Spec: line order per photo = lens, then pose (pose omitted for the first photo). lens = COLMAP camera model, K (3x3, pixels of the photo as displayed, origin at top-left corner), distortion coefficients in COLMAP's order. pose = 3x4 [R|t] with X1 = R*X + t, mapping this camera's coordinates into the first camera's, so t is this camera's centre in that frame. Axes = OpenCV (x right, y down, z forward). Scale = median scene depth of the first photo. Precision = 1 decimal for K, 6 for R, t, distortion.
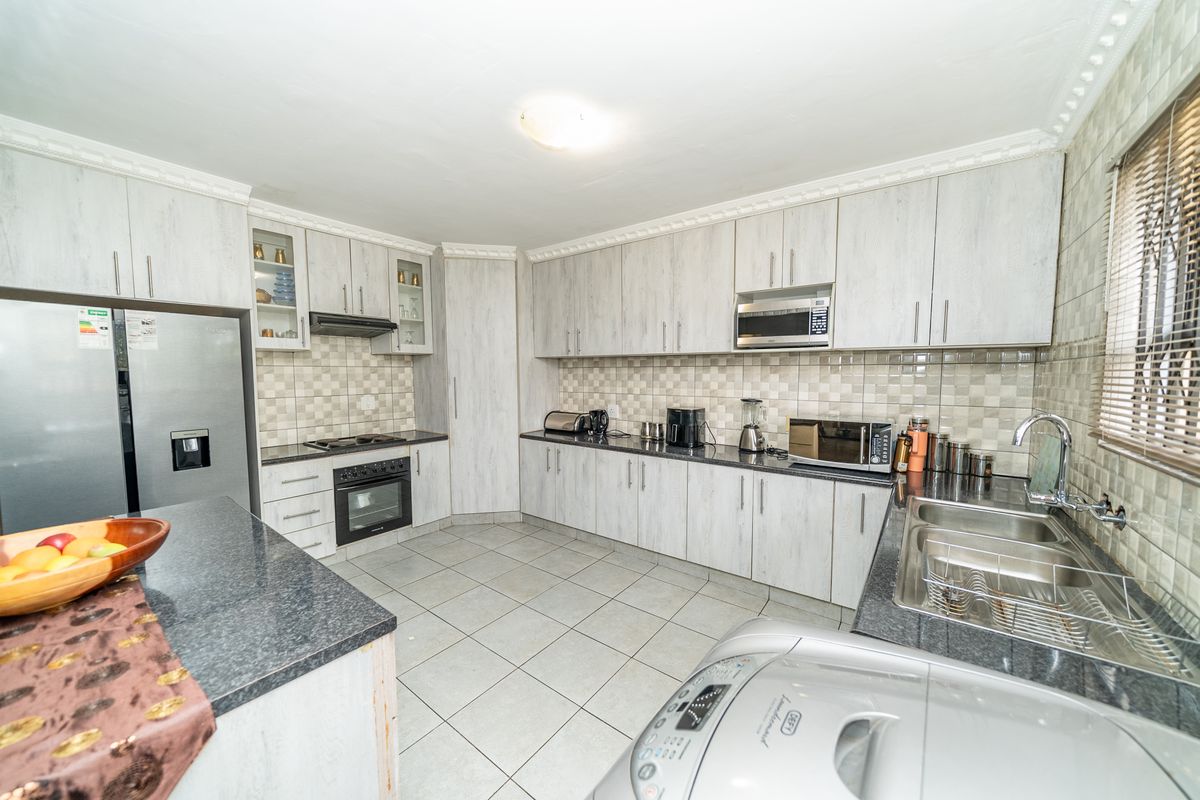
lens RADIAL K [[418.7, 0, 599.5], [0, 418.7, 400.5], [0, 0, 1]] dist [-0.007369, -0.000389]
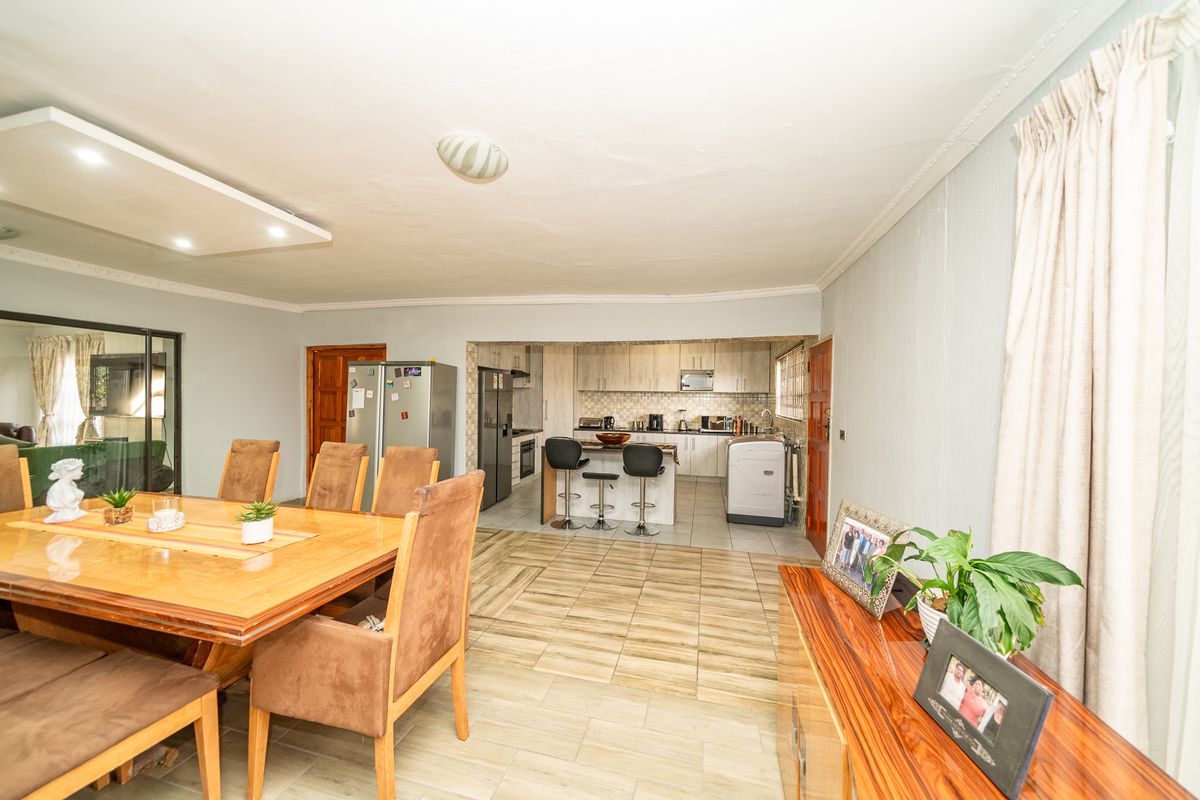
lens RADIAL K [[418.7, 0, 601.9], [0, 418.7, 401.0], [0, 0, 1]] dist [-0.007369, -0.000389]
pose [[0.921595, 0.006540, 0.388099, -0.902291], [0.014630, 0.998562, -0.051568, 0.056925], [-0.387878, 0.053202, 0.920174, -0.964871]]
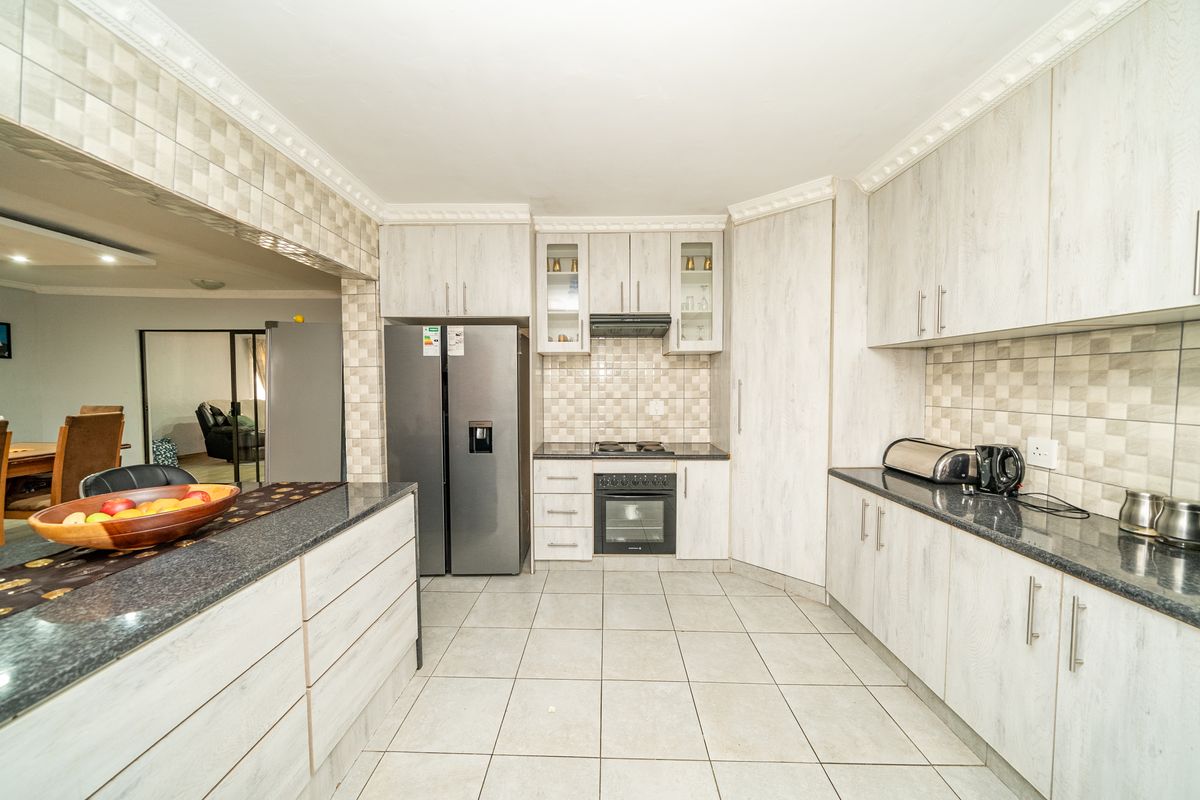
lens RADIAL K [[418.7, 0, 596.8], [0, 418.7, 401.3], [0, 0, 1]] dist [-0.007369, -0.000389]
pose [[0.581315, 0.037232, -0.812826, 0.125733], [-0.052695, 0.998578, 0.008054, -0.009011], [0.811971, 0.038150, 0.582450, 0.356601]]
